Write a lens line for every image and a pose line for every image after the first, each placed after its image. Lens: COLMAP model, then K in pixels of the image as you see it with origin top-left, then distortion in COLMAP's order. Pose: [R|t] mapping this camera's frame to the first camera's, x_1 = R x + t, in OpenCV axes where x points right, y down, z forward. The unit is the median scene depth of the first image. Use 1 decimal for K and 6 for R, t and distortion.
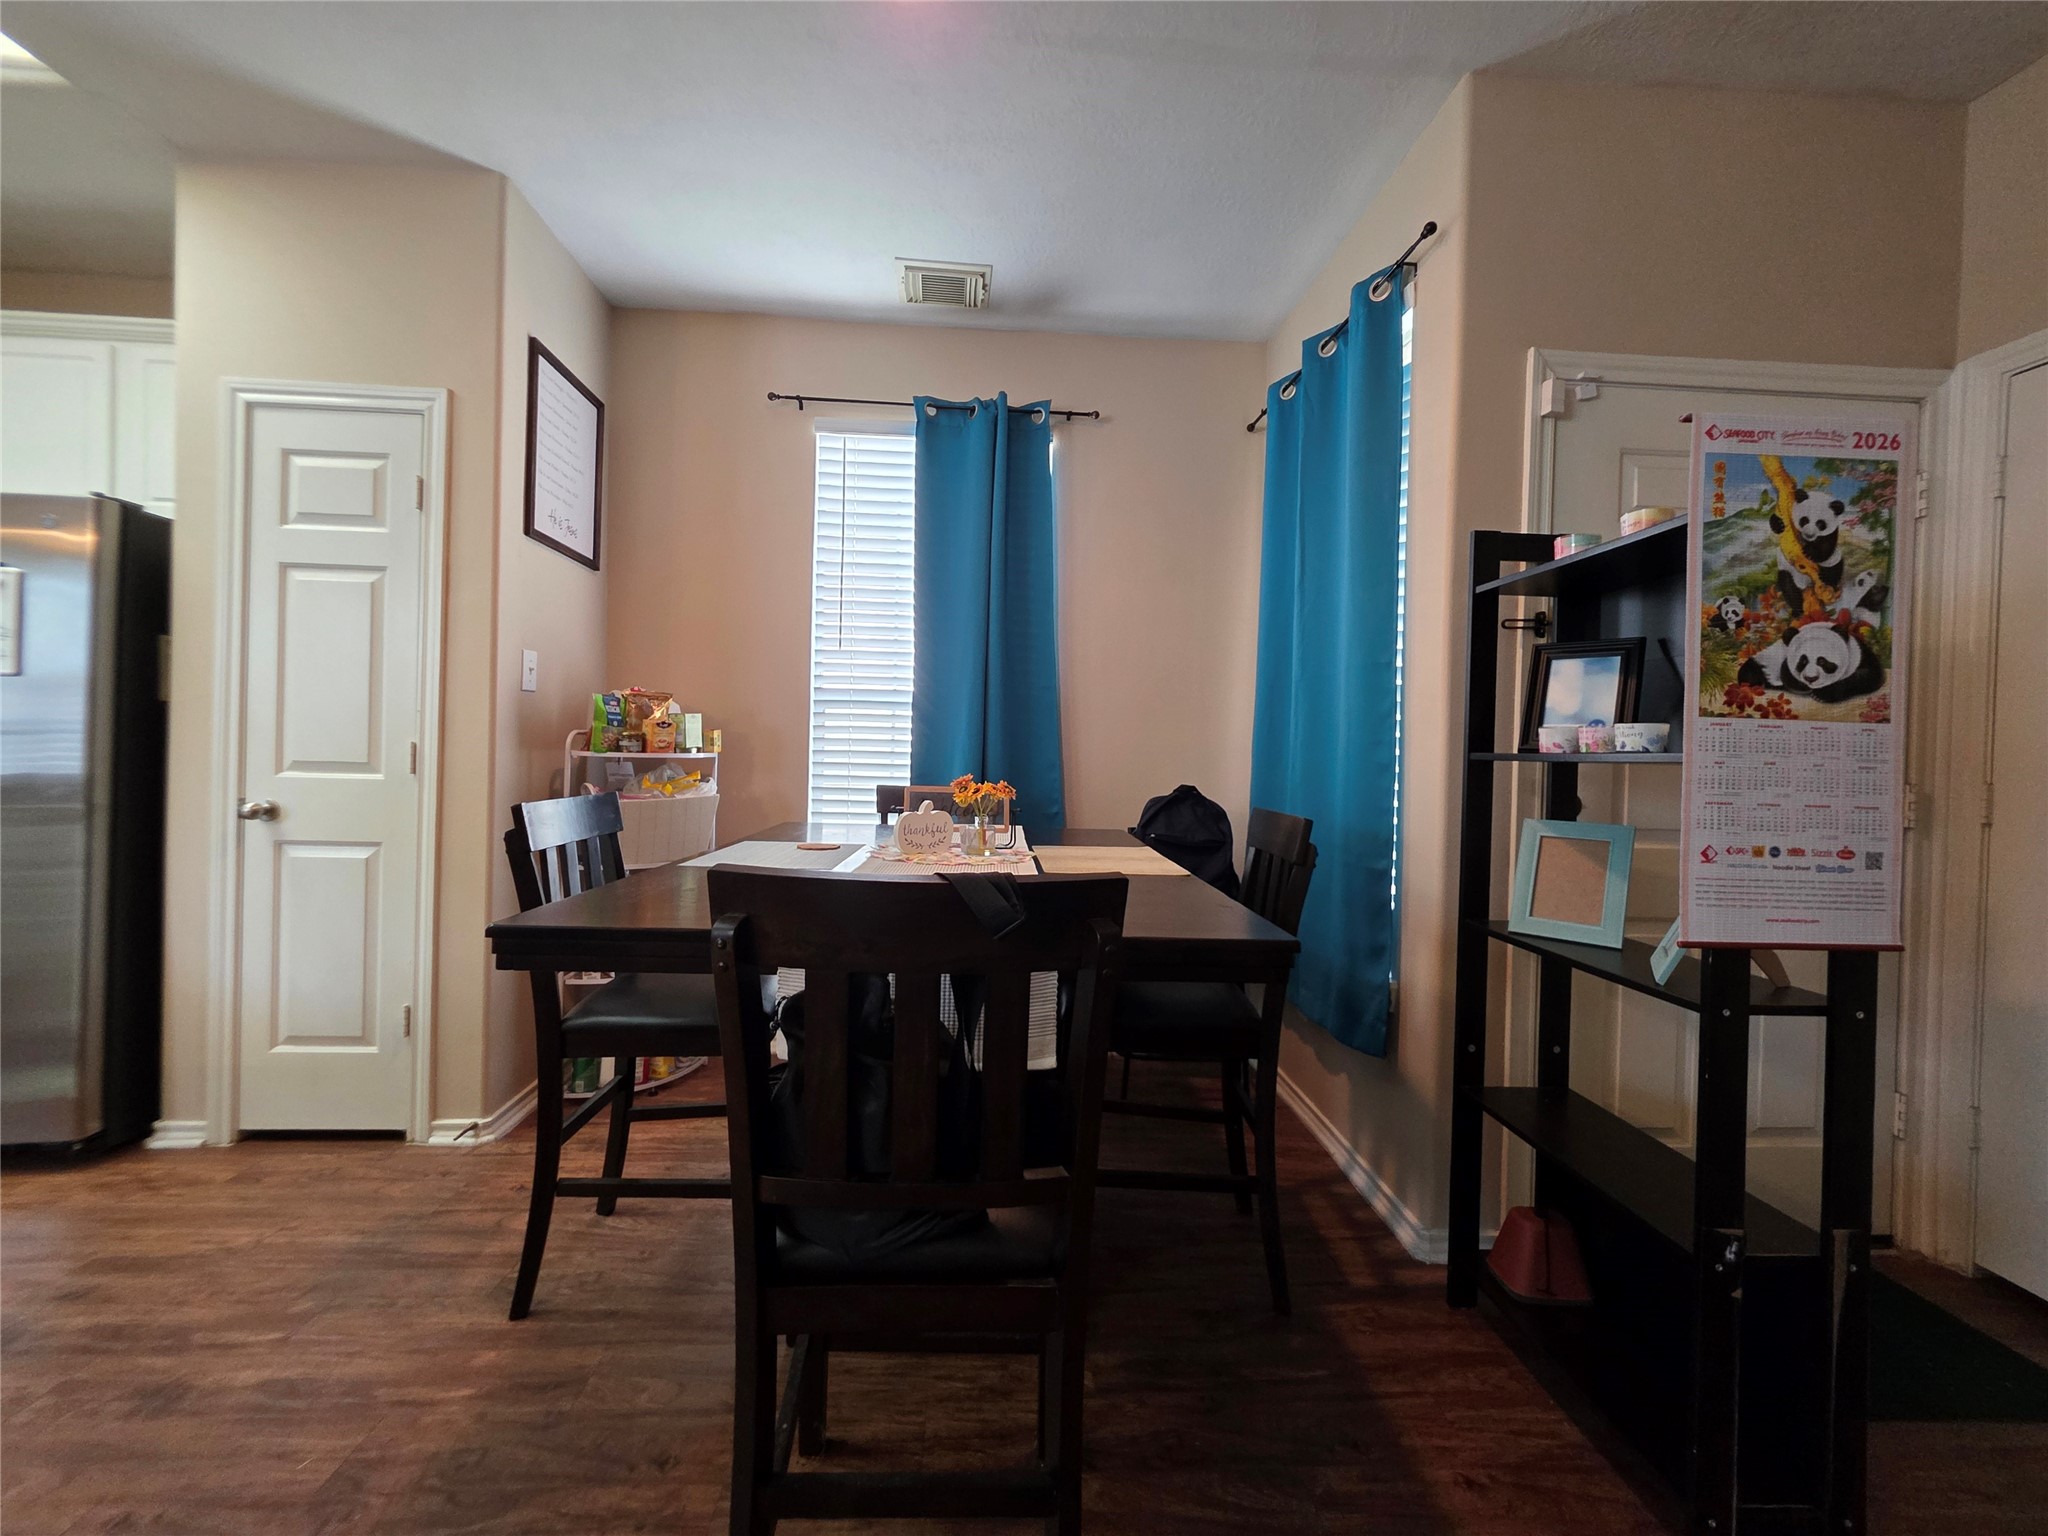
lens RADIAL K [[822.9, 0, 1016.7], [0, 822.9, 759.0], [0, 0, 1]] dist [0.003501, -0.000512]
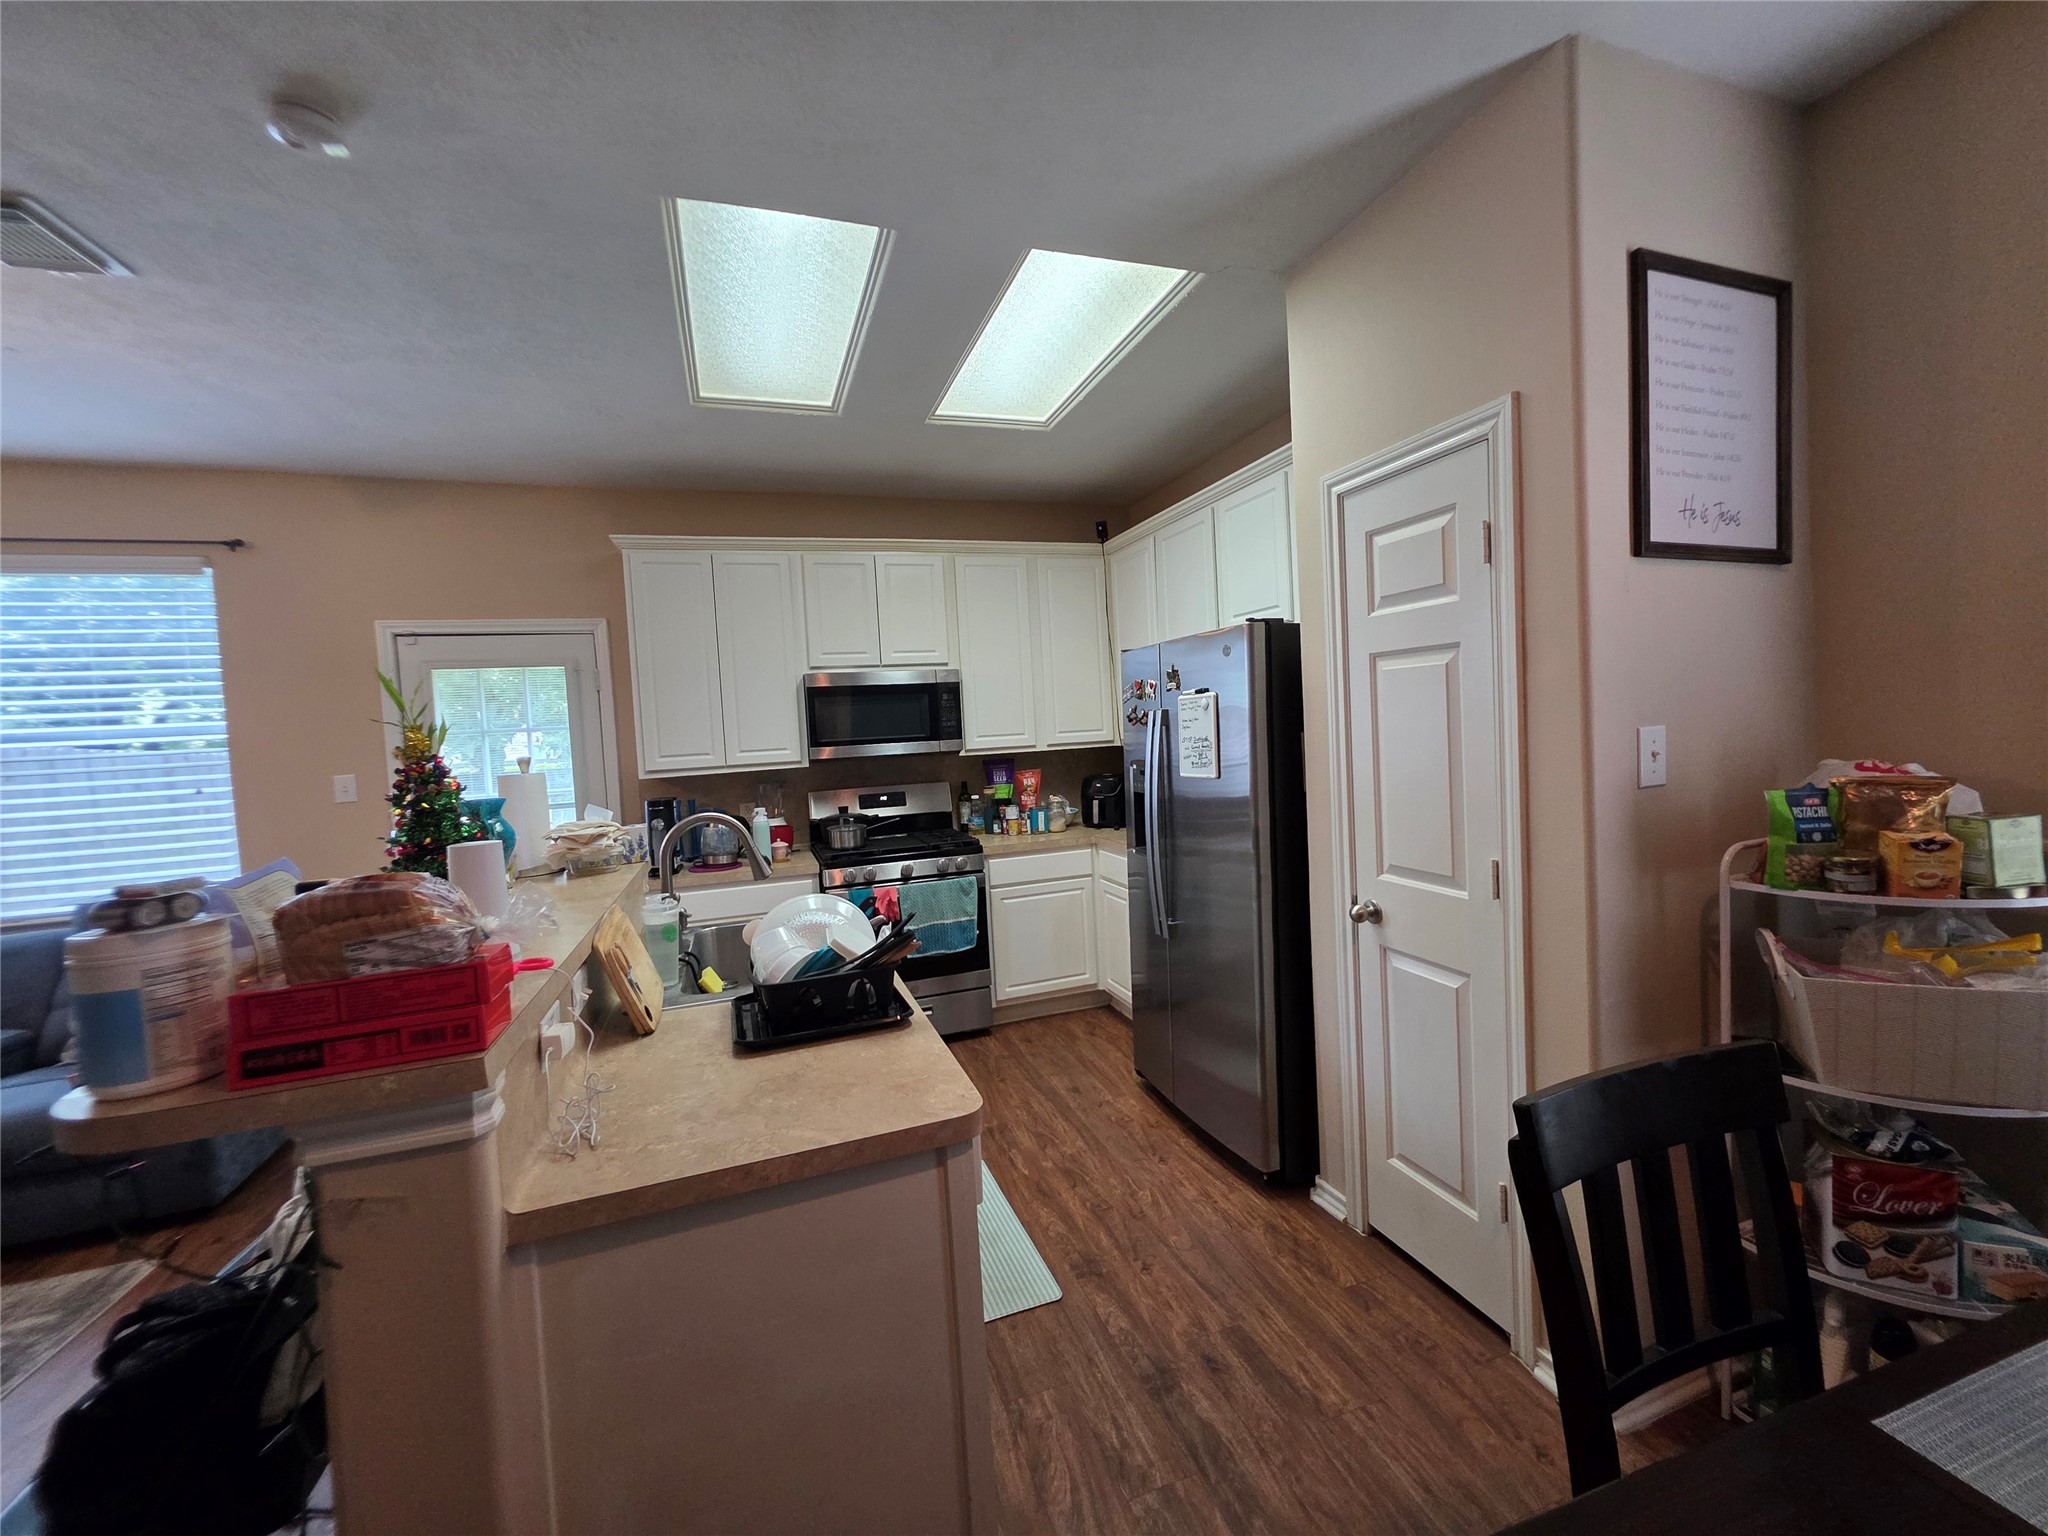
lens RADIAL K [[822.9, 0, 1026.8], [0, 822.9, 758.4], [0, 0, 1]] dist [0.003501, -0.000512]
pose [[0.274858, 0.001166, -0.961484, -0.096640], [0.045847, 0.998846, 0.014317, -0.148450], [0.960391, -0.048016, 0.274487, 0.356362]]
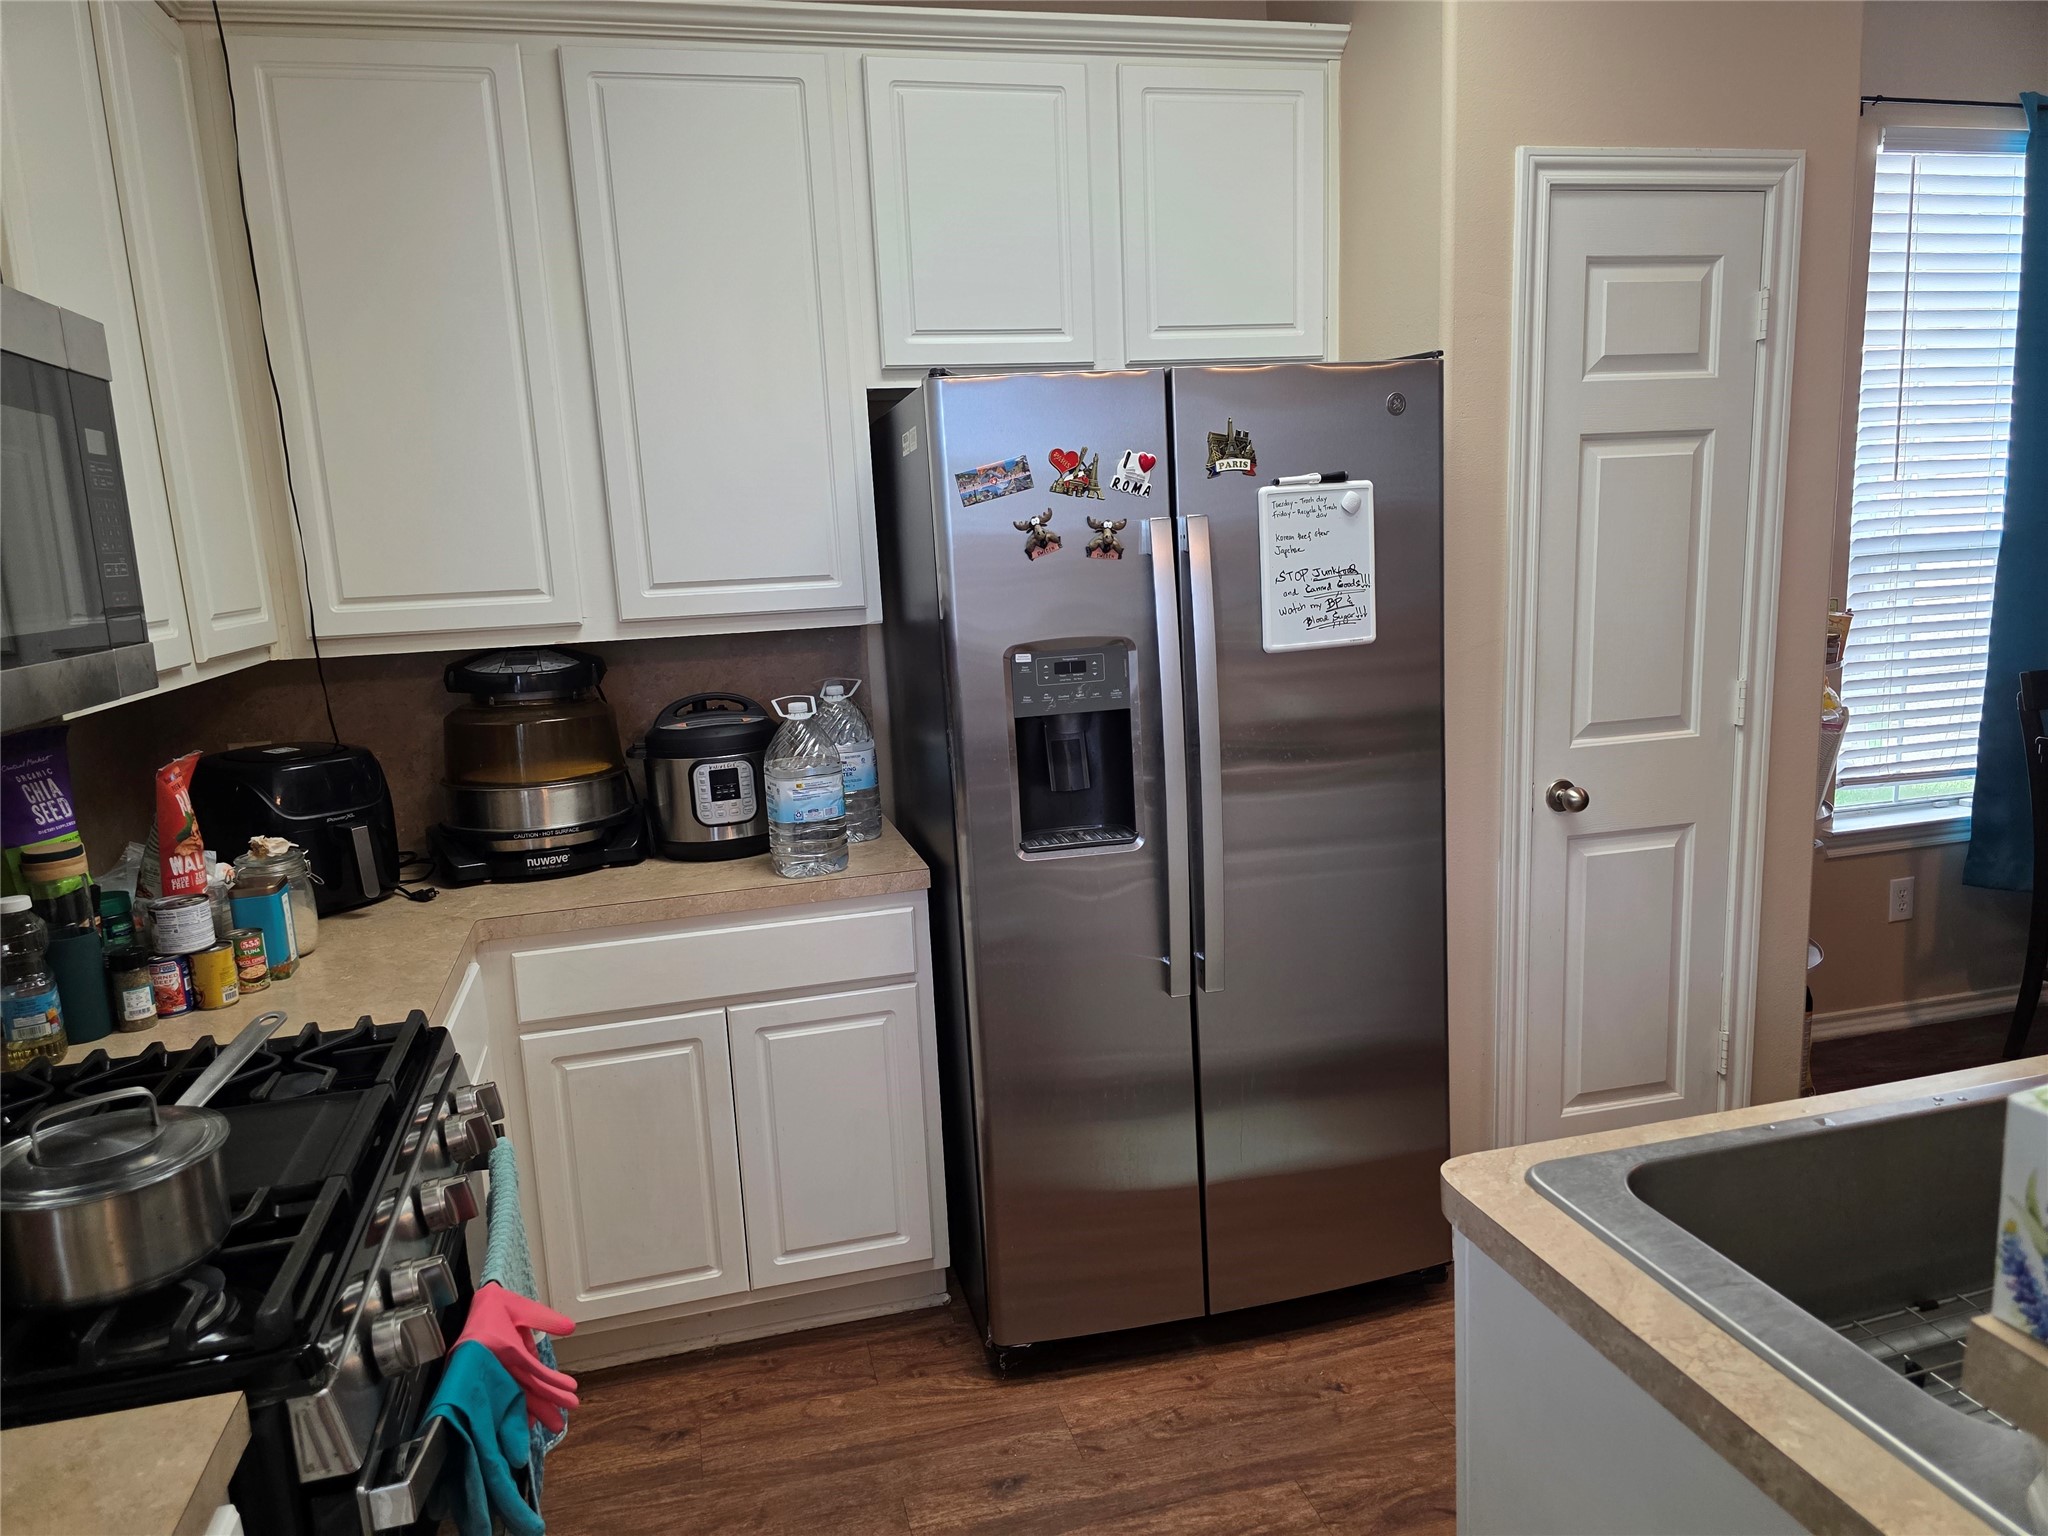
lens RADIAL K [[1364.2, 0, 1024.4], [0, 1364.2, 783.5], [0, 0, 1]] dist [0.004809, -0.004147]
pose [[0.978317, -0.112722, 0.173752, -1.540883], [0.080875, 0.980233, 0.180560, -0.193964], [-0.190671, -0.162593, 0.968095, -0.034571]]
